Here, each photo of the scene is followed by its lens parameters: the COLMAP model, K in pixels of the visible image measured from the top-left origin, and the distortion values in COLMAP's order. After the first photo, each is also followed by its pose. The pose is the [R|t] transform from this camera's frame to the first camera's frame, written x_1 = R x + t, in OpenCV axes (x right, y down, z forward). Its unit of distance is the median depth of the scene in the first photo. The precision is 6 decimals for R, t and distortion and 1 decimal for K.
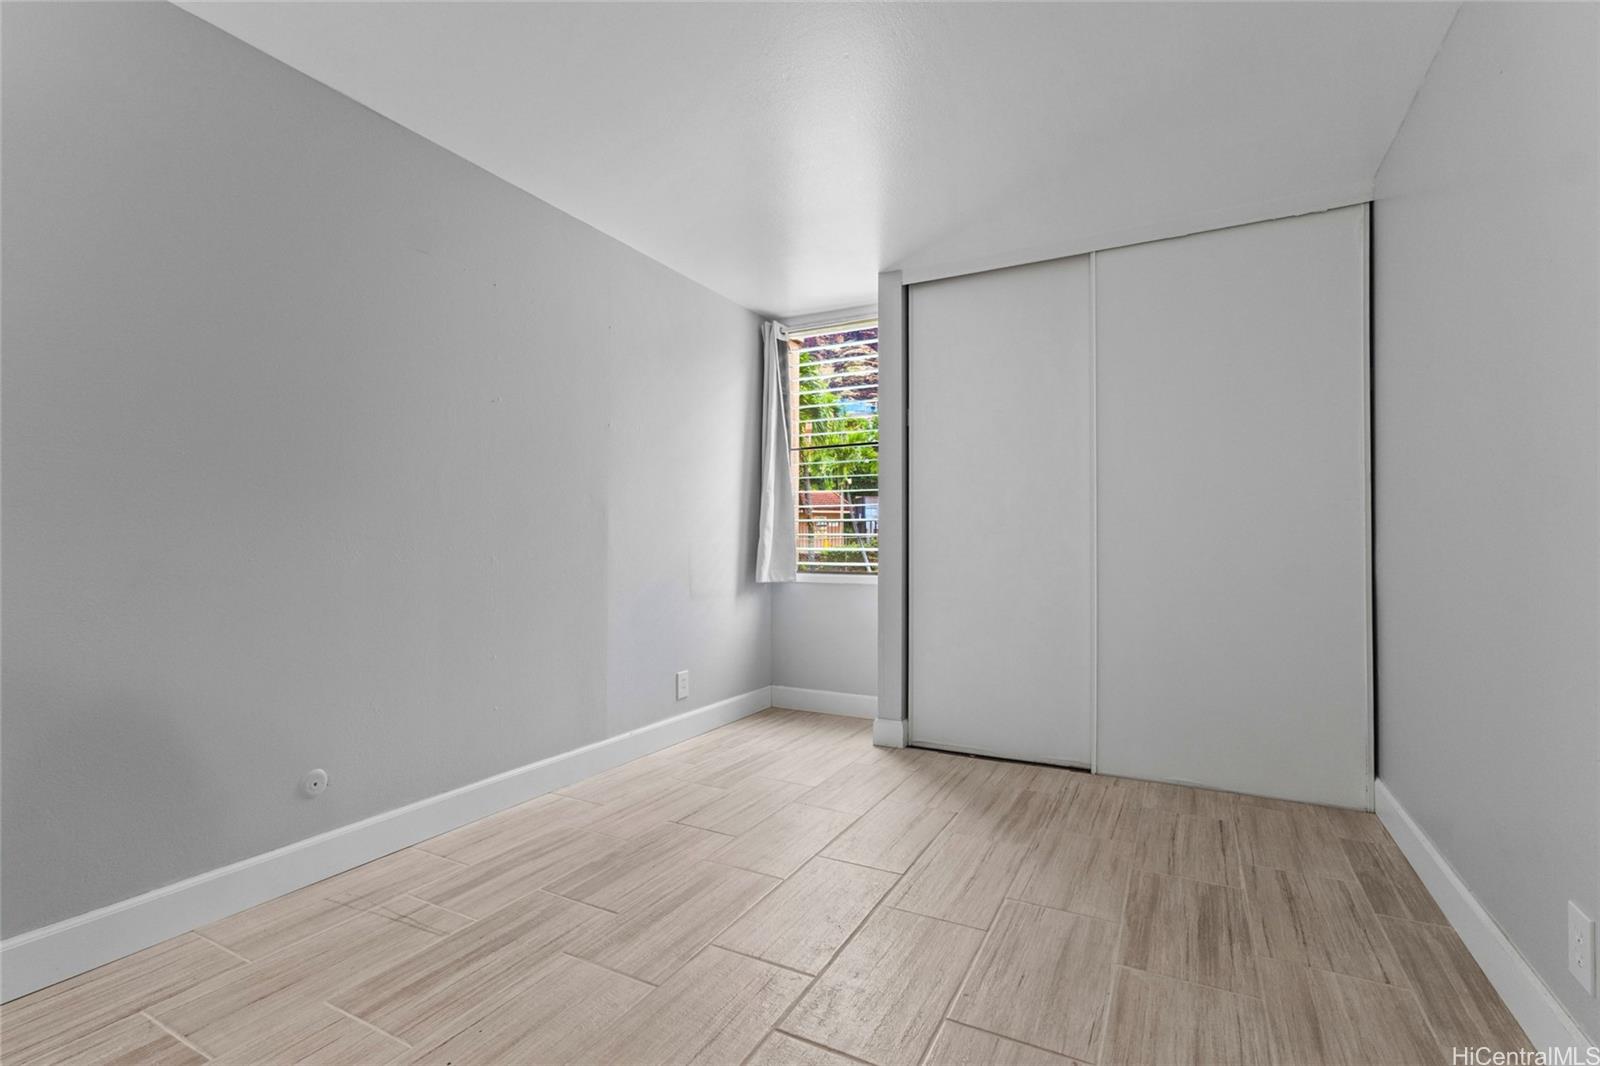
lens RADIAL K [[754.0, 0, 790.1], [0, 754.0, 534.0], [0, 0, 1]] dist [0.000679, 0.003349]
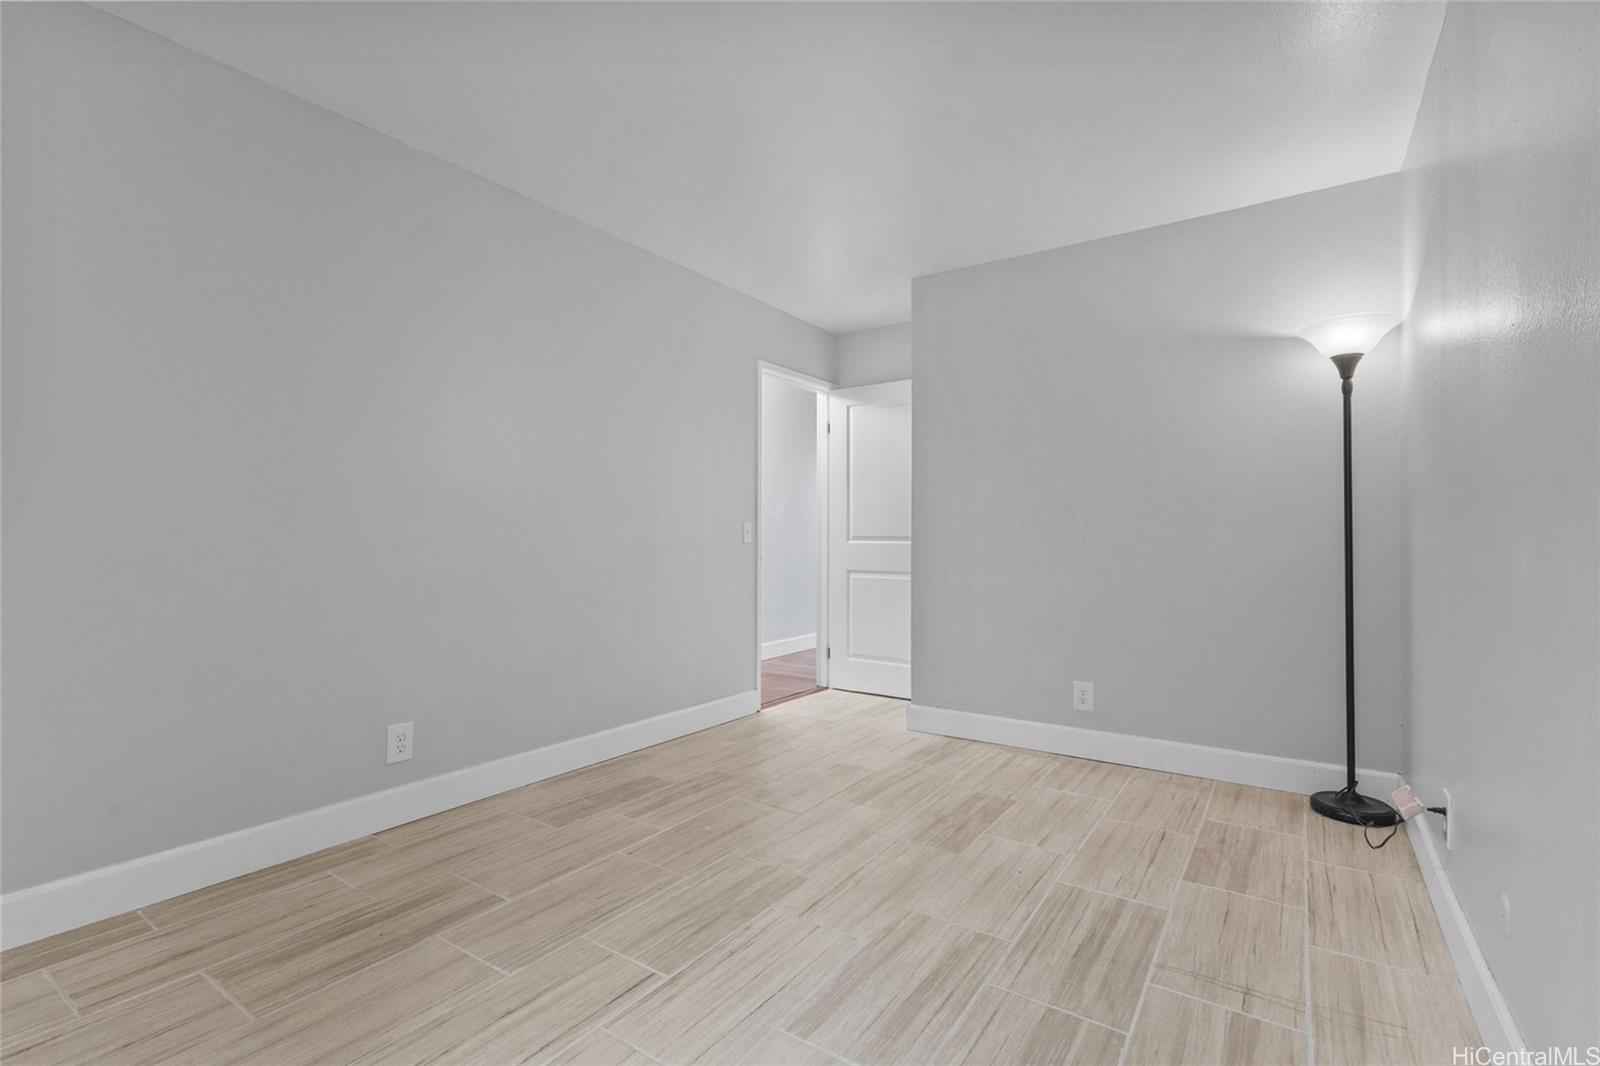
lens RADIAL K [[754.0, 0, 774.4], [0, 754.0, 527.3], [0, 0, 1]] dist [0.000679, 0.003349]
pose [[-0.992062, -0.007269, 0.125540, -0.069613], [-0.010510, 0.999628, -0.025174, 0.015716], [-0.125310, -0.026293, -0.991769, 1.340920]]
